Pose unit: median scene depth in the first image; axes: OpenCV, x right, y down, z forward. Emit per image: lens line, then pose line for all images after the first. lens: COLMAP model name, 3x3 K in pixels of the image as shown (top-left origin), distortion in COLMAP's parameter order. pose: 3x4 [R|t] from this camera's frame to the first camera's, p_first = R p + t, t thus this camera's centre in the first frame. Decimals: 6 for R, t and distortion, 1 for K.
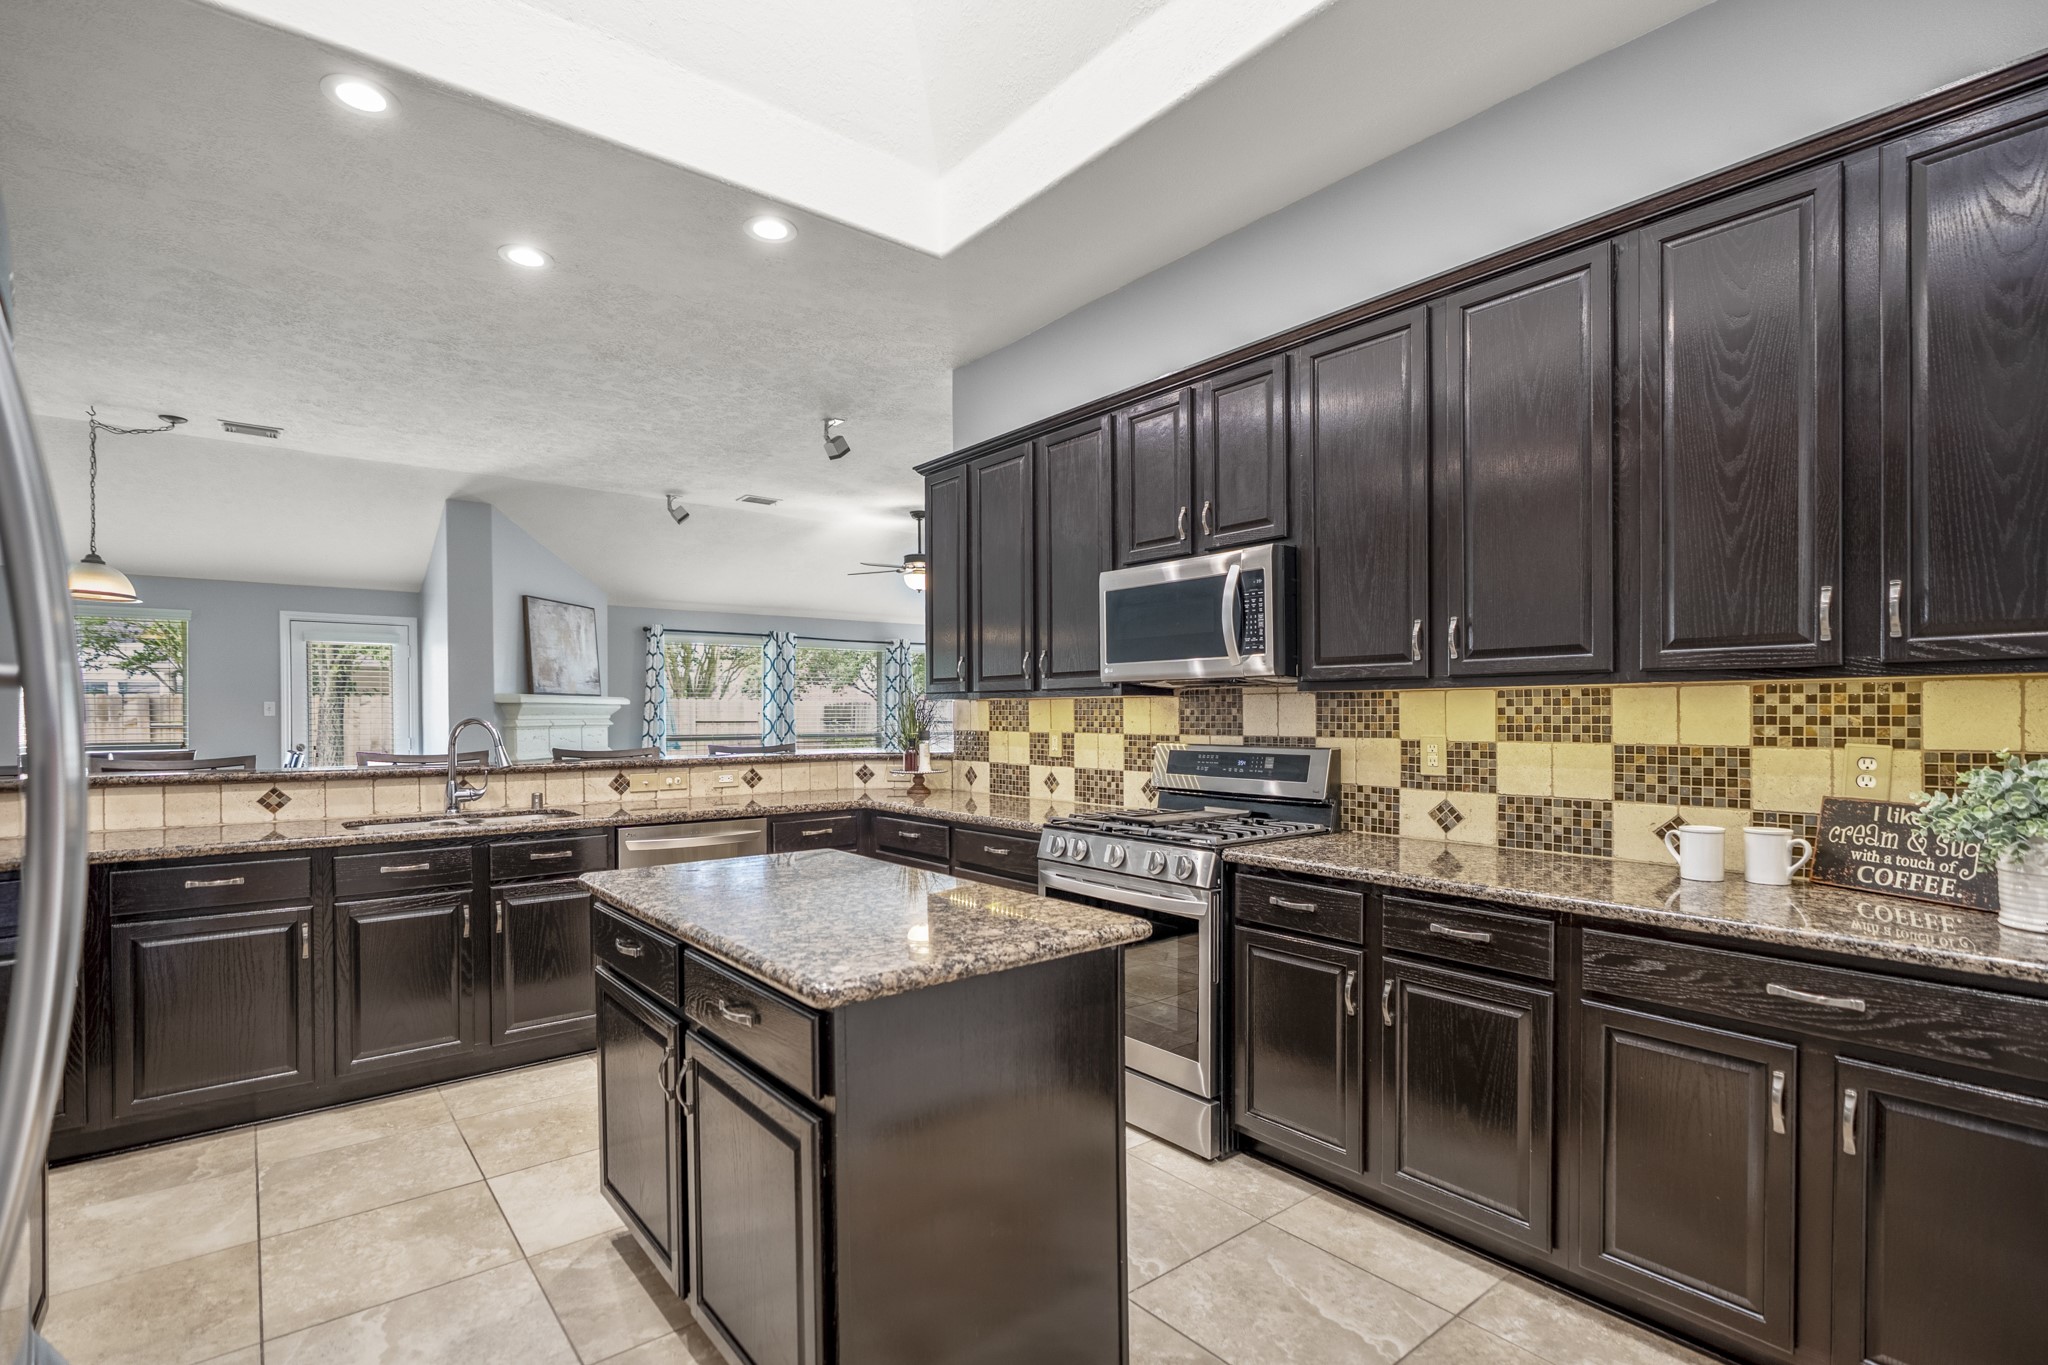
lens RADIAL K [[961.0, 0, 992.2], [0, 961.0, 711.8], [0, 0, 1]] dist [-0.021084, 0.005477]
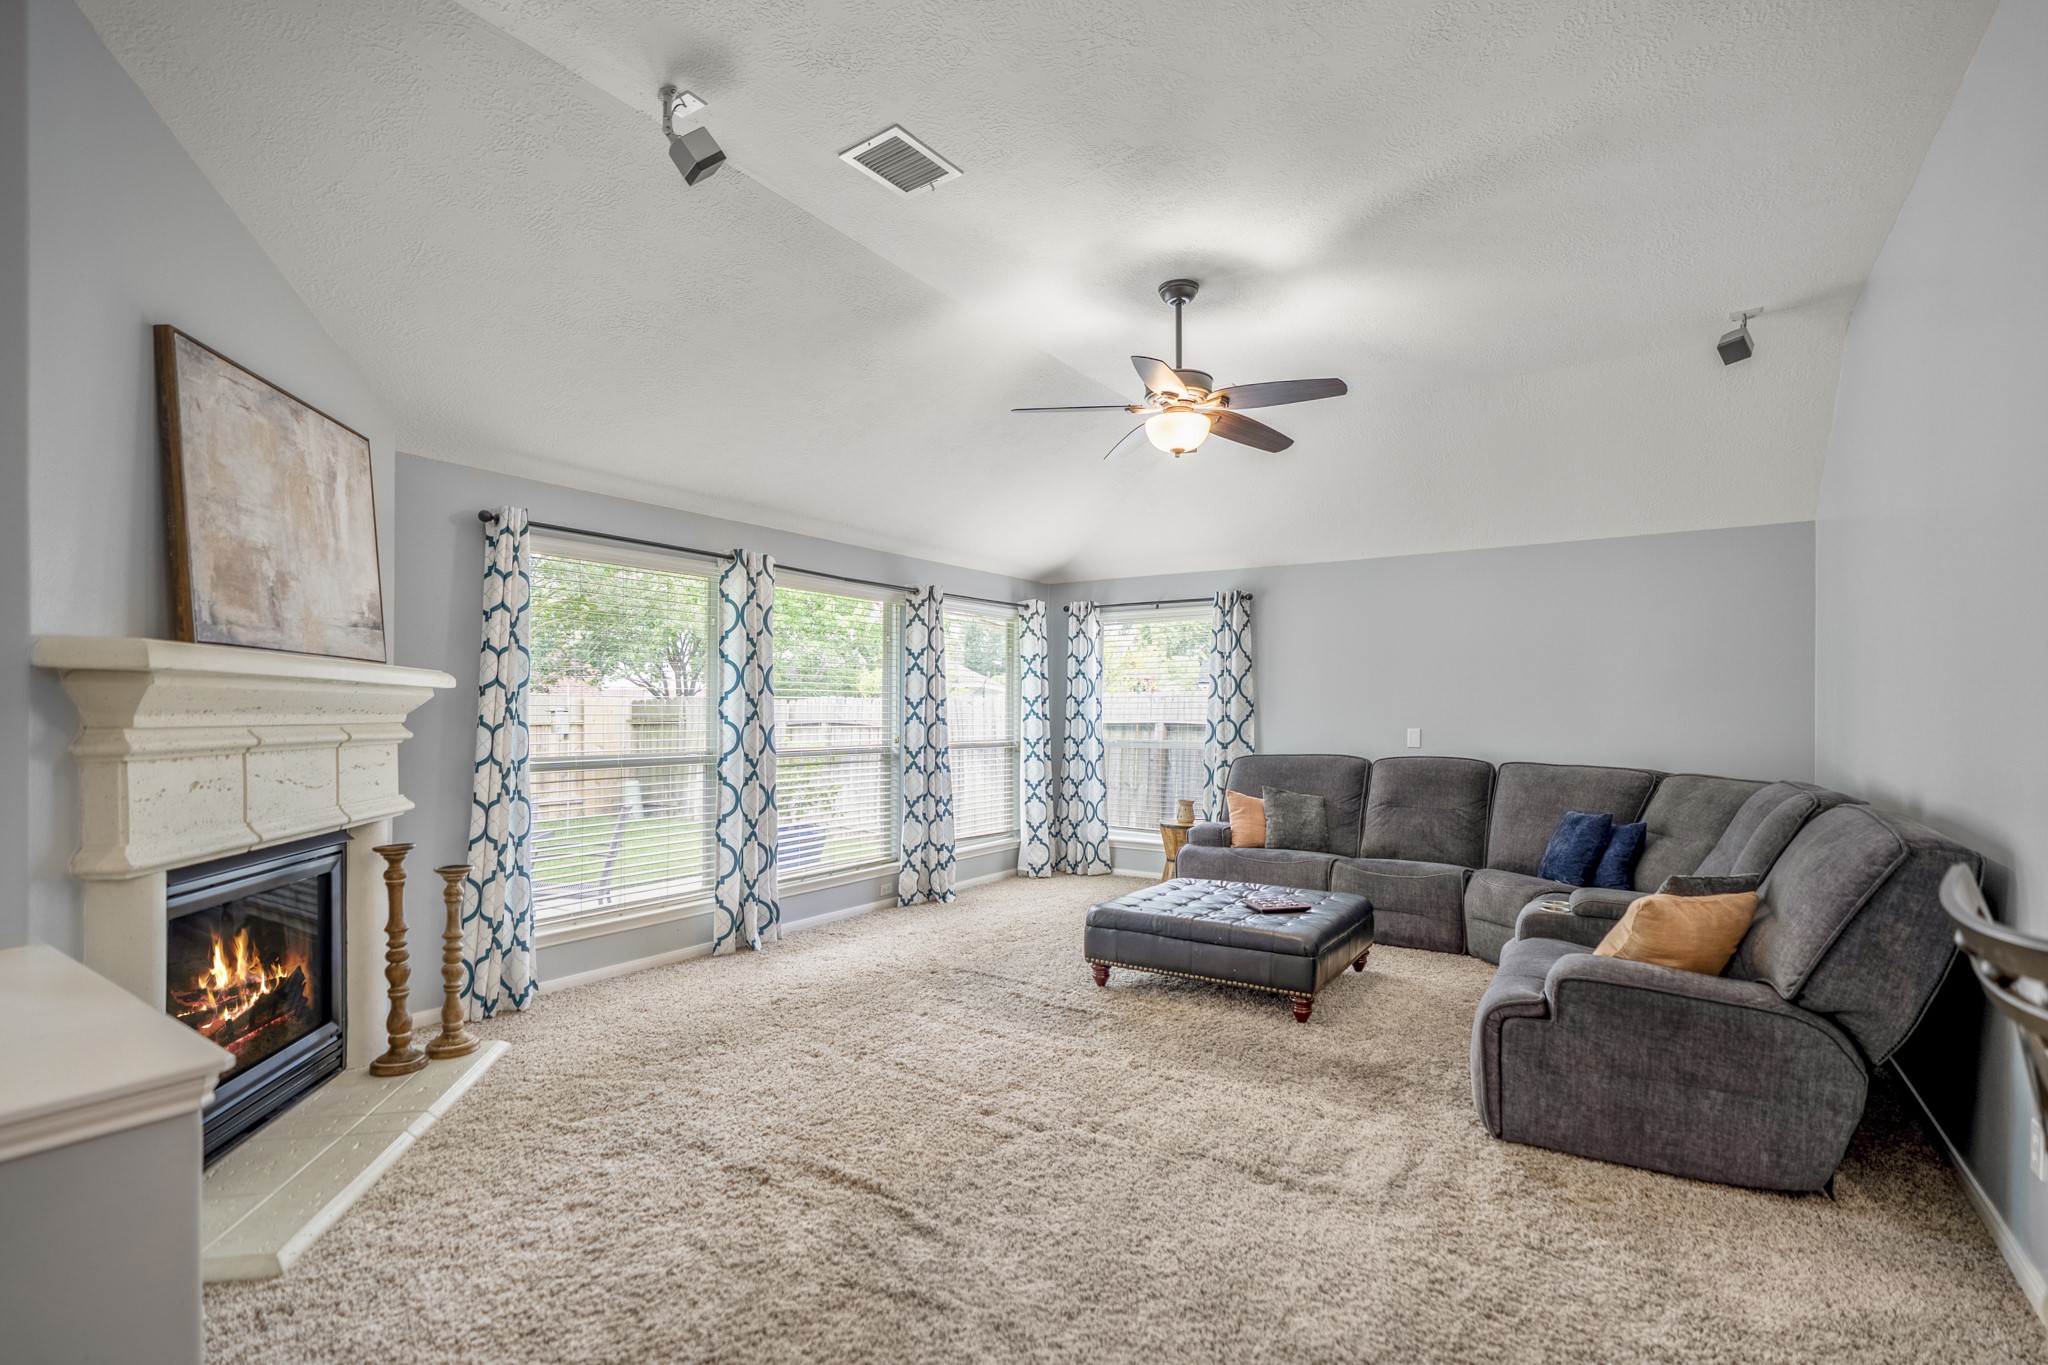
lens RADIAL K [[961.0, 0, 1019.4], [0, 961.0, 700.2], [0, 0, 1]] dist [-0.021084, 0.005477]
pose [[0.953142, 0.007084, 0.302441, -0.295706], [-0.002699, 0.999885, -0.014917, 0.003192], [-0.302512, 0.013402, 0.953051, 0.584239]]
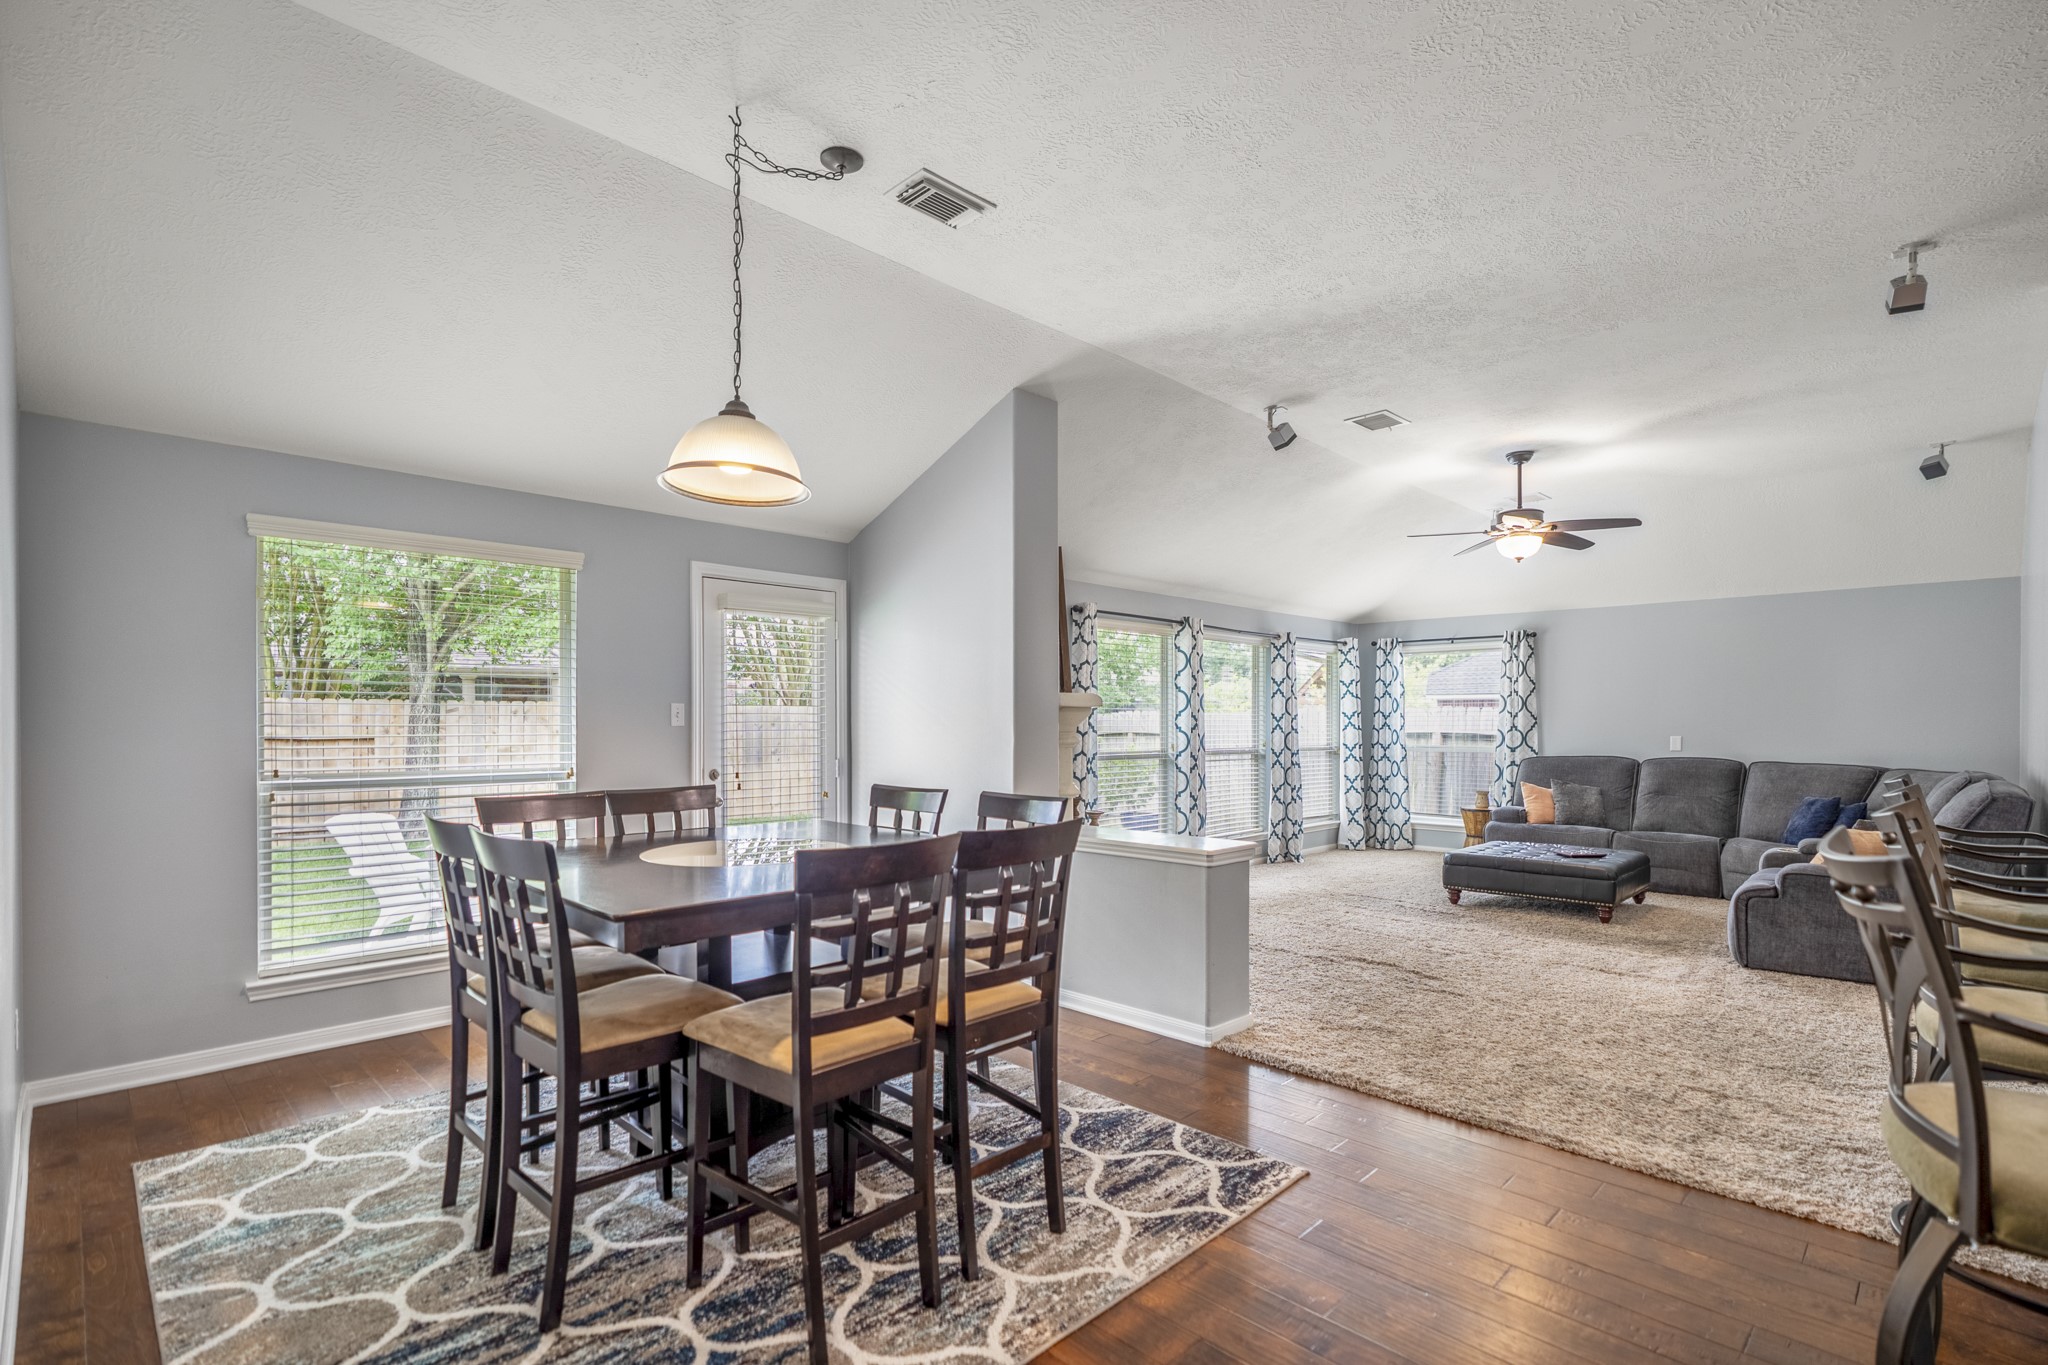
lens RADIAL K [[961.0, 0, 1013.2], [0, 961.0, 717.1], [0, 0, 1]] dist [-0.021084, 0.005477]
pose [[0.994056, 0.002420, 0.108839, -0.553454], [-0.001483, 0.999961, -0.008686, 0.003409], [-0.108855, 0.008473, 0.994021, 0.312251]]
